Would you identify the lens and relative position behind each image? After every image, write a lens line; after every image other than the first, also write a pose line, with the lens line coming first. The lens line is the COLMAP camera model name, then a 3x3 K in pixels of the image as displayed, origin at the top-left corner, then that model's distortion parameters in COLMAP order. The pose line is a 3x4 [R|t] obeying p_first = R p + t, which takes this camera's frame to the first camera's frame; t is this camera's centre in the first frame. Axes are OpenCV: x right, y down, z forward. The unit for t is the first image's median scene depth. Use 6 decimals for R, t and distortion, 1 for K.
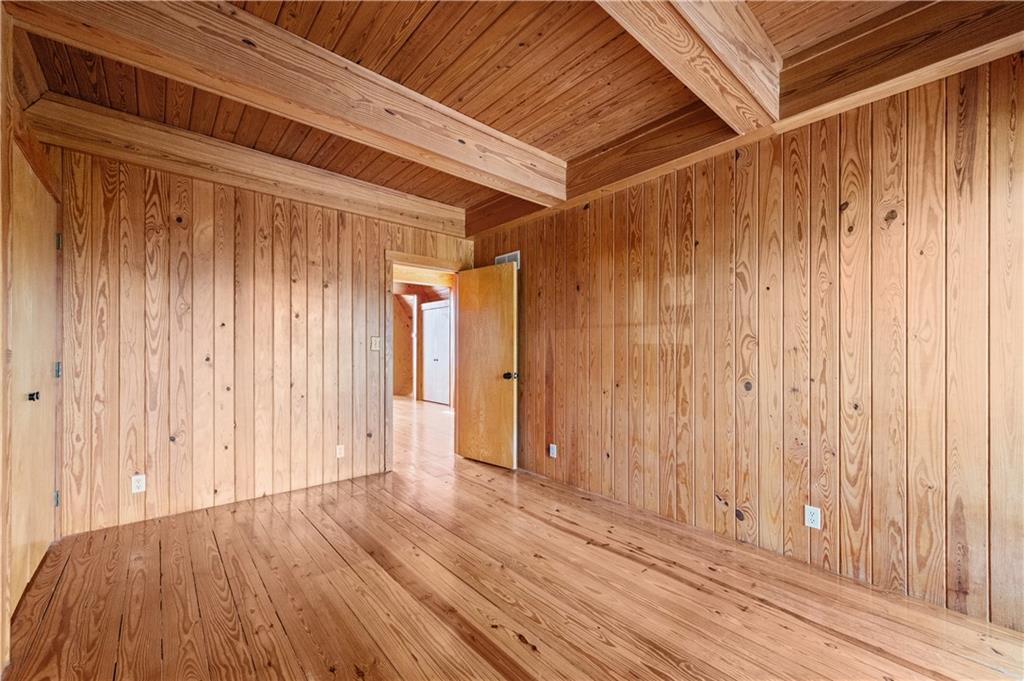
lens RADIAL K [[401.5, 0, 513.7], [0, 401.5, 339.6], [0, 0, 1]] dist [0.011455, -0.003183]
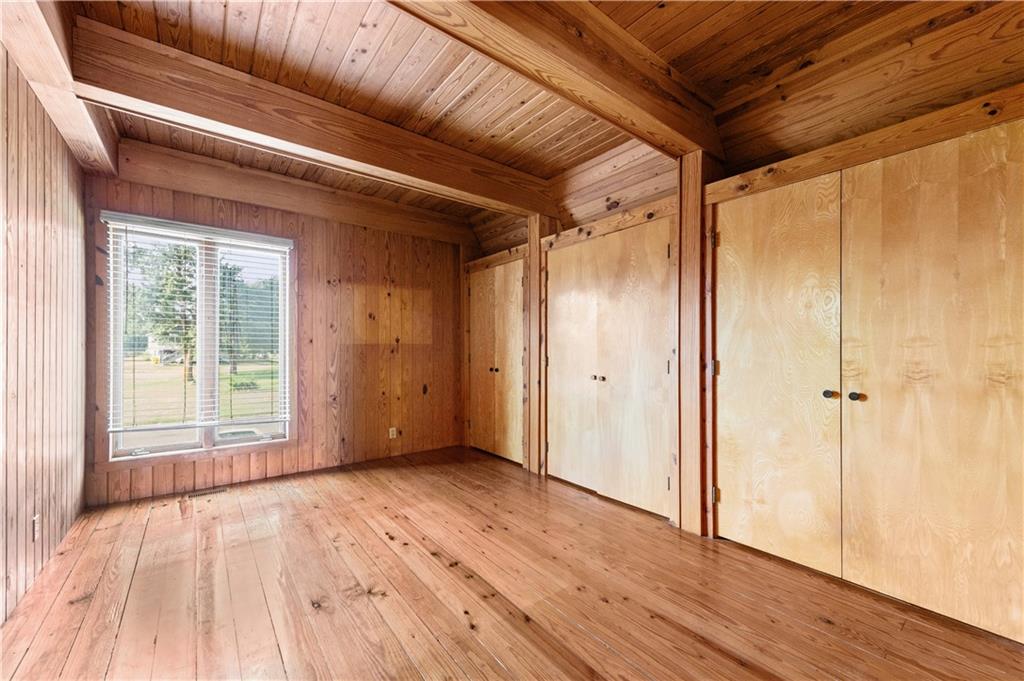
lens RADIAL K [[401.5, 0, 513.7], [0, 401.5, 339.6], [0, 0, 1]] dist [0.011455, -0.003183]
pose [[-0.998398, -0.001094, 0.056578, -0.285113], [-0.004050, 0.998631, -0.052155, 0.037841], [-0.056444, -0.052300, -0.997035, 1.375247]]
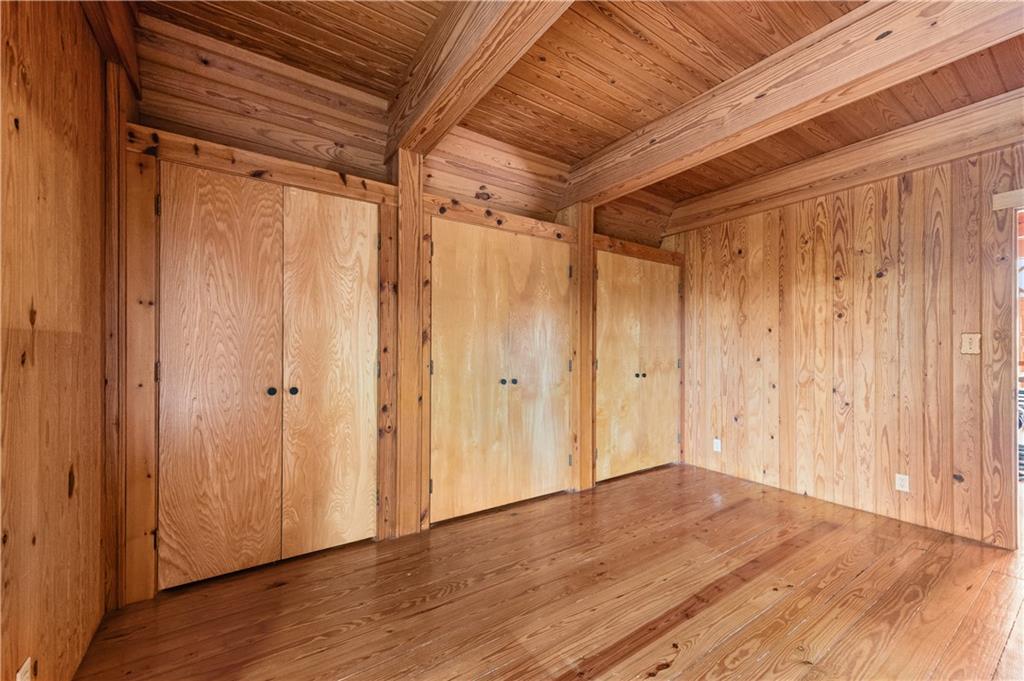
lens RADIAL K [[400.5, 0, 512.0], [0, 400.5, 340.5], [0, 0, 1]] dist [0.005508, -0.000125]
pose [[-0.128586, -0.027381, -0.991320, 0.538563], [0.021414, 0.999309, -0.030379, 0.011622], [0.991467, -0.025134, -0.127910, 0.431053]]
